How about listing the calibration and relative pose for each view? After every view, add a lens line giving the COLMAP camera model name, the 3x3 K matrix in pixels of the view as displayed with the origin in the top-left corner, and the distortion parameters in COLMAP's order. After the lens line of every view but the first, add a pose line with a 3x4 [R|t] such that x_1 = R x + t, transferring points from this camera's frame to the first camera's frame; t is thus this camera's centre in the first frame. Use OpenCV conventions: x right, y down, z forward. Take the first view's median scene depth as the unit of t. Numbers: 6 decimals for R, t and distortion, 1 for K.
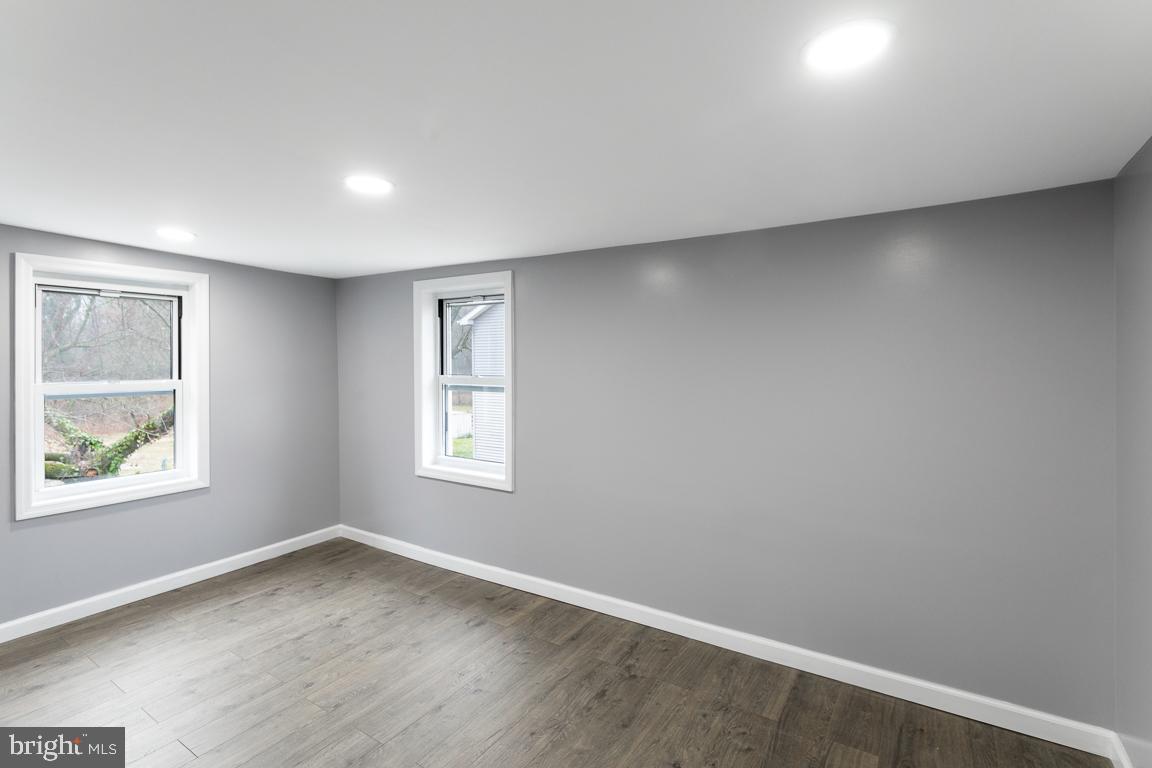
lens RADIAL K [[548.0, 0, 571.4], [0, 548.0, 371.4], [0, 0, 1]] dist [0.011611, -0.001421]
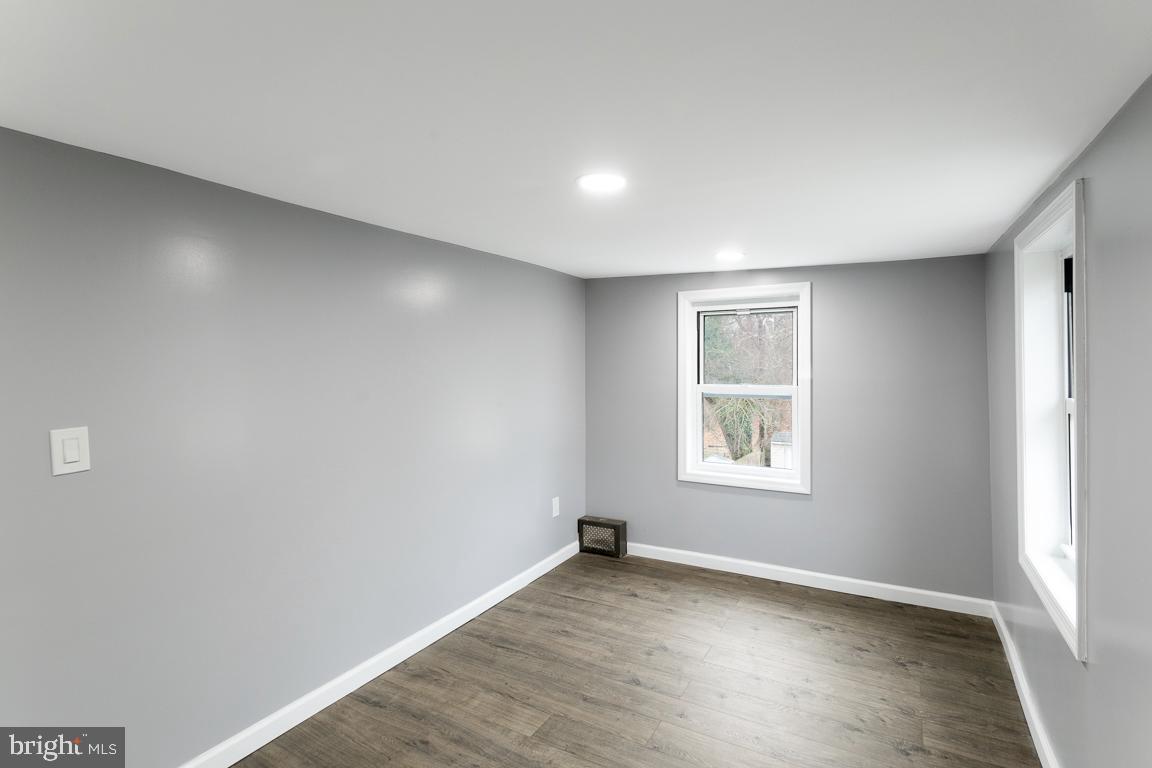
lens RADIAL K [[548.0, 0, 571.4], [0, 548.0, 371.4], [0, 0, 1]] dist [0.011611, -0.001421]
pose [[0.049682, 0.016639, -0.998626, 0.324317], [-0.013505, 0.999781, 0.015986, -0.024621], [0.998674, 0.012693, 0.049896, 0.545341]]
